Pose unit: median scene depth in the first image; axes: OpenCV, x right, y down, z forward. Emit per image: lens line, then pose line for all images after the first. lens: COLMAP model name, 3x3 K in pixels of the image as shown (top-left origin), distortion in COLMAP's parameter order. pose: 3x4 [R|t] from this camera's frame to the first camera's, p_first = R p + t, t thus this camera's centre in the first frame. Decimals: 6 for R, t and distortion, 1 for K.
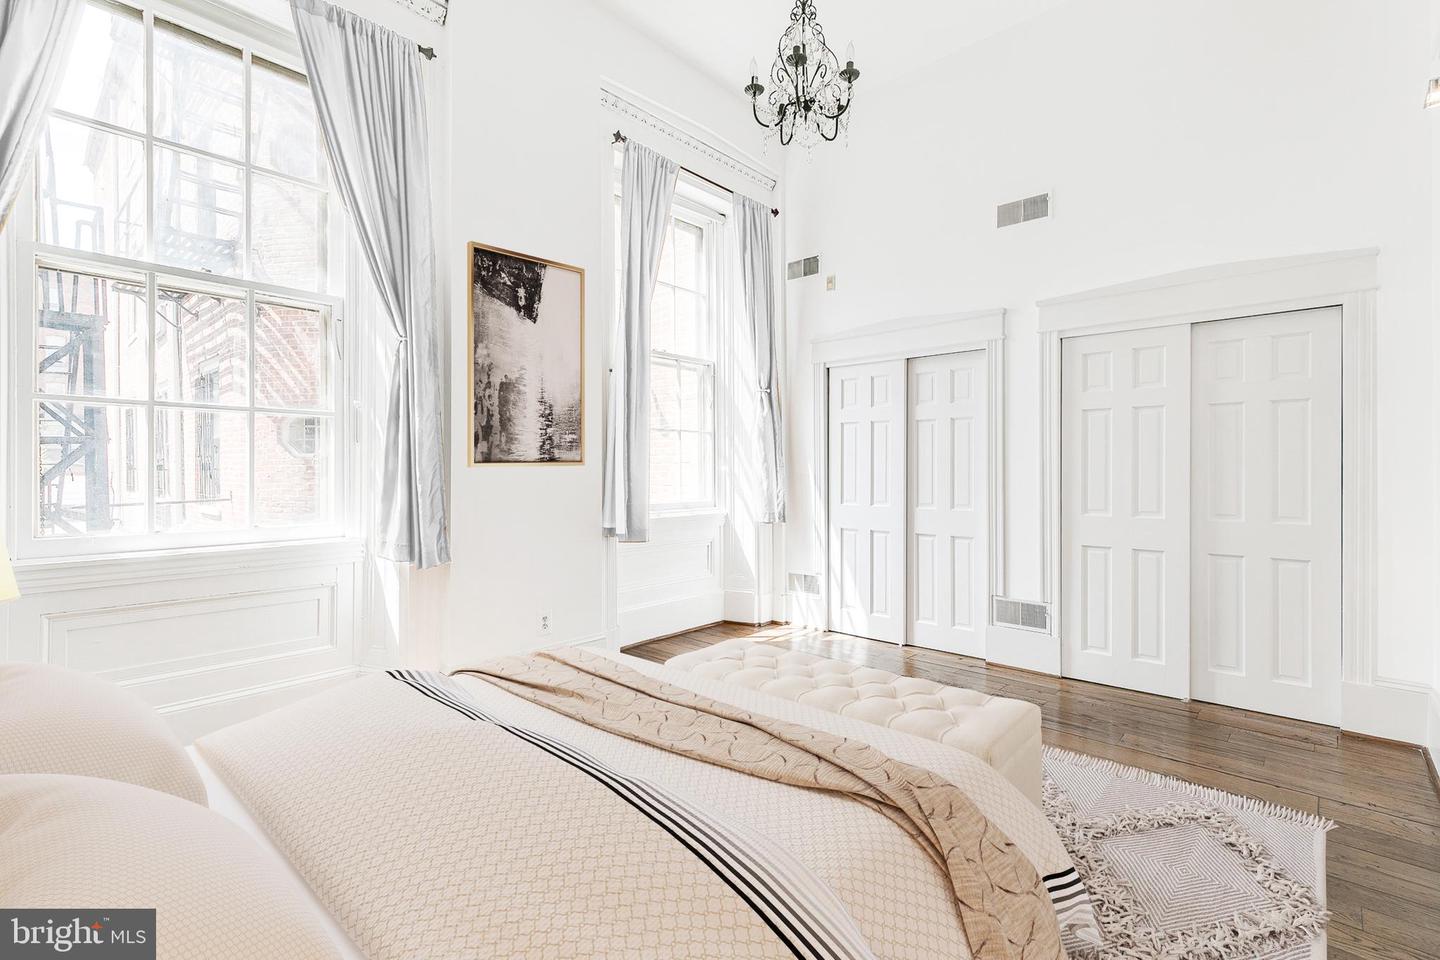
lens RADIAL K [[652.7, 0, 719.5], [0, 652.7, 463.8], [0, 0, 1]] dist [0.002074, 0.000186]
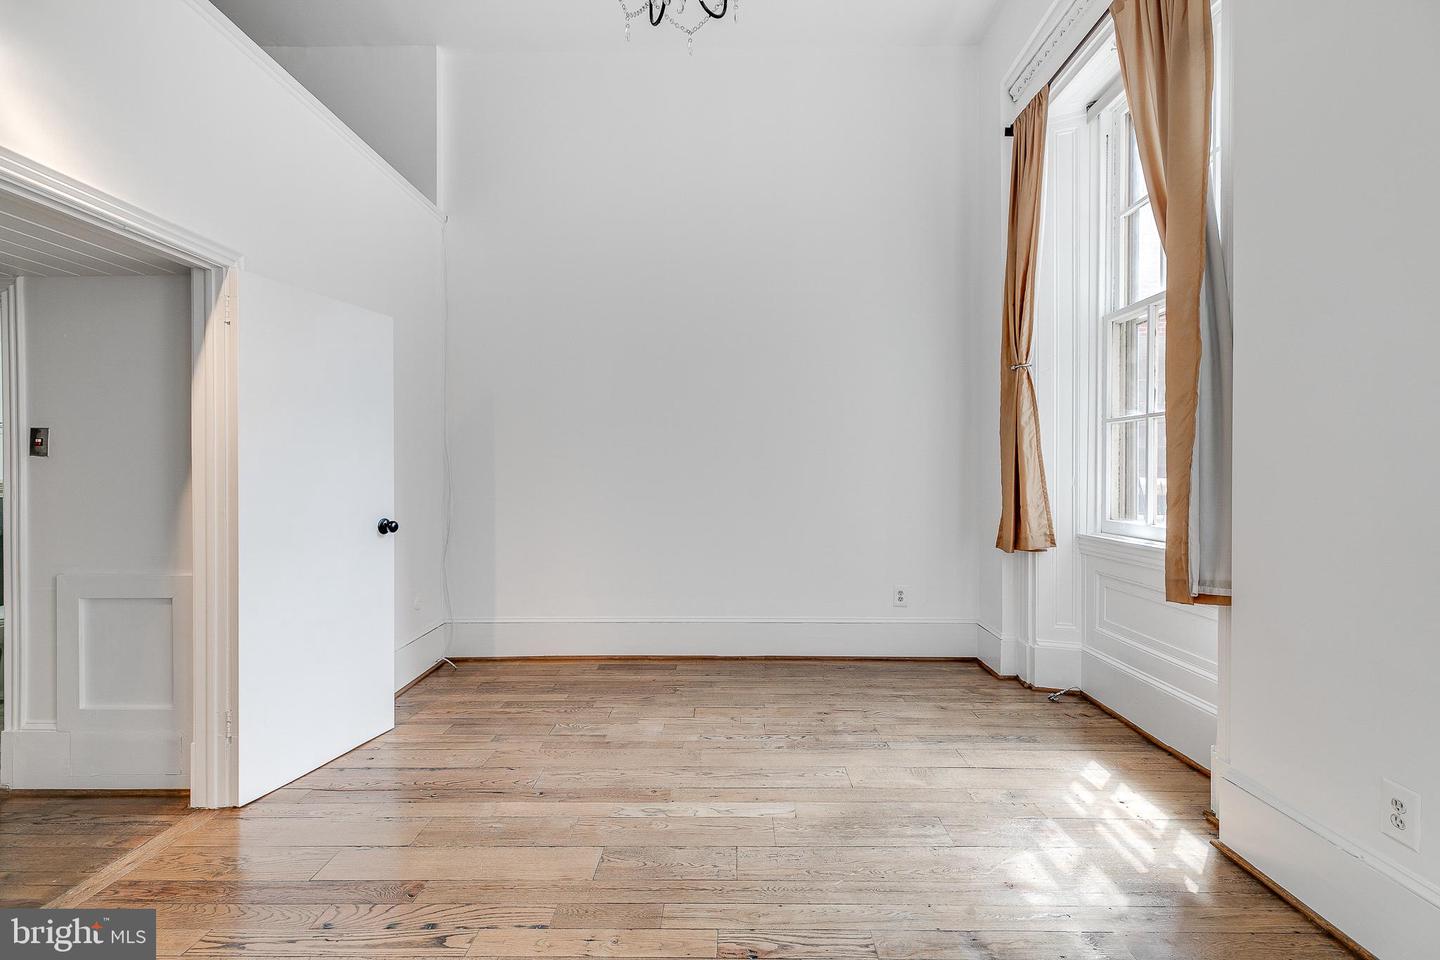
lens RADIAL K [[653.1, 0, 720.9], [0, 653.1, 447.7], [0, 0, 1]] dist [0.001449, 0.000141]
pose [[-0.741709, -0.023135, -0.670322, 0.303834], [0.008045, 0.999026, -0.043382, 0.006648], [0.670673, -0.037570, -0.740801, 0.819249]]
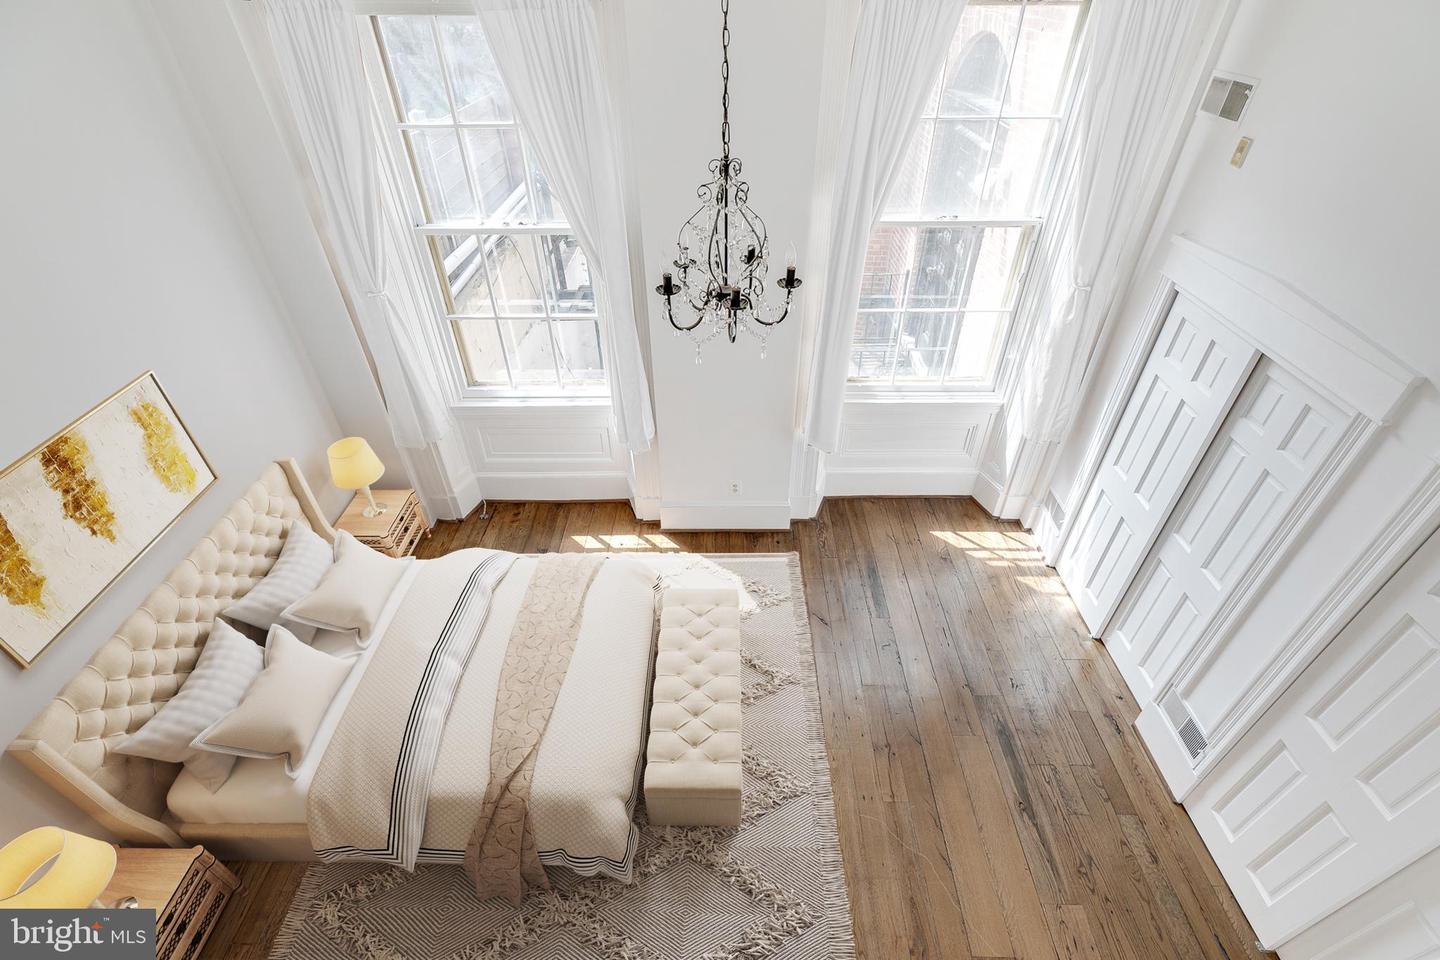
lens RADIAL K [[649.0, 0, 718.5], [0, 649.0, 474.7], [0, 0, 1]] dist [0.003745, 0.000311]
pose [[0.674261, 0.446931, -0.587899, 0.358983], [0.013981, 0.788211, 0.615246, -0.456086], [0.738360, -0.423056, 0.525212, 0.247626]]
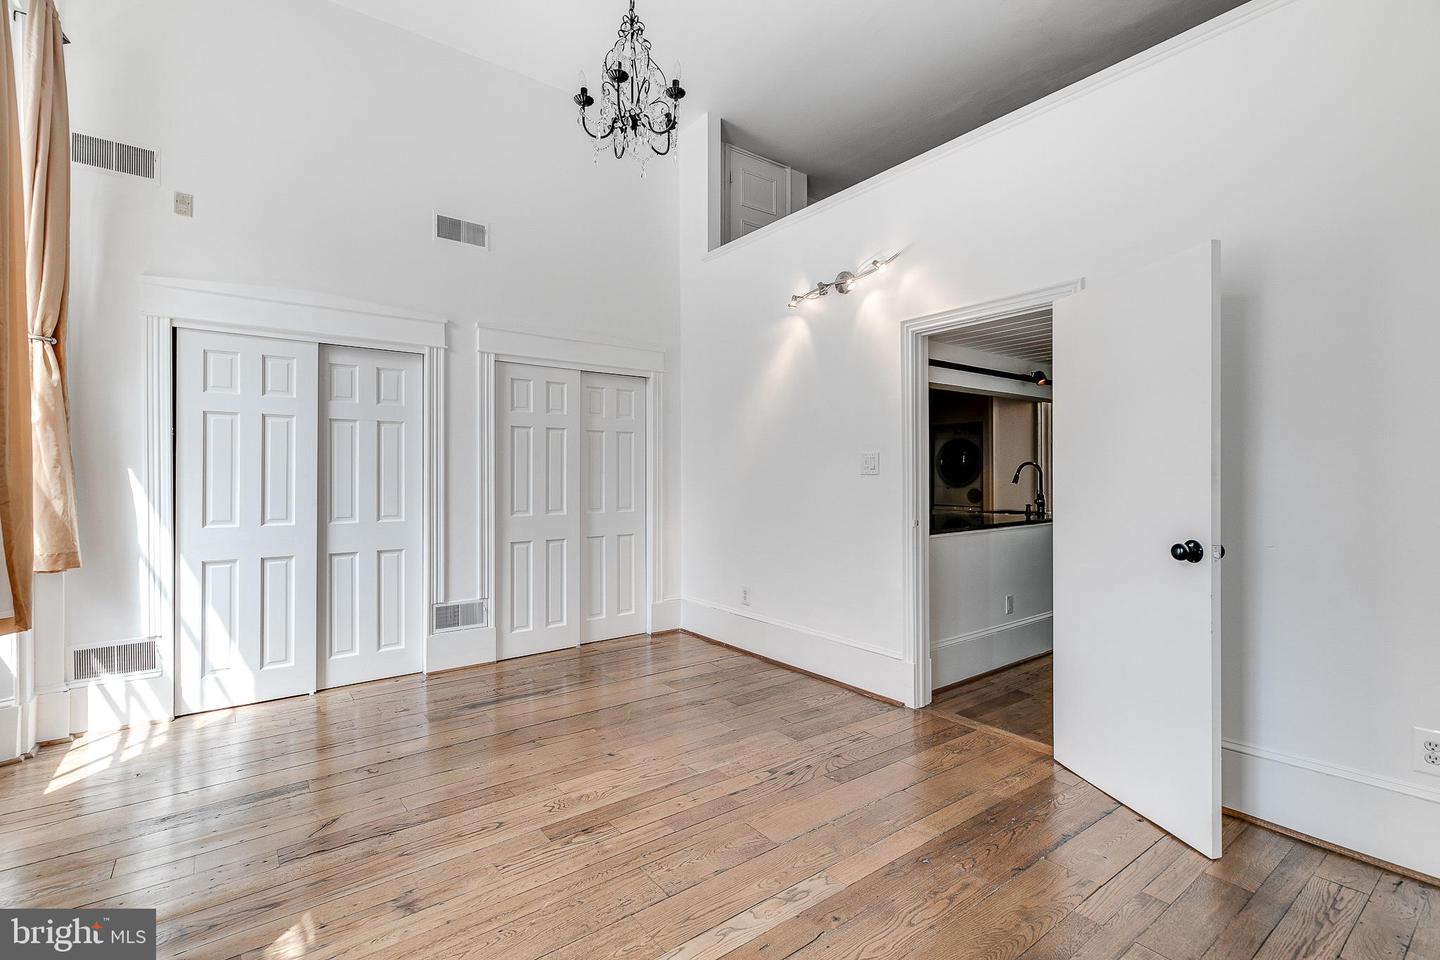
lens RADIAL K [[652.7, 0, 719.5], [0, 652.7, 463.8], [0, 0, 1]] dist [0.002074, 0.000186]
pose [[0.172164, 0.017872, 0.984906, -0.441075], [-0.006137, 0.999835, -0.017070, 0.002535], [-0.985049, -0.003106, 0.172245, 0.363279]]
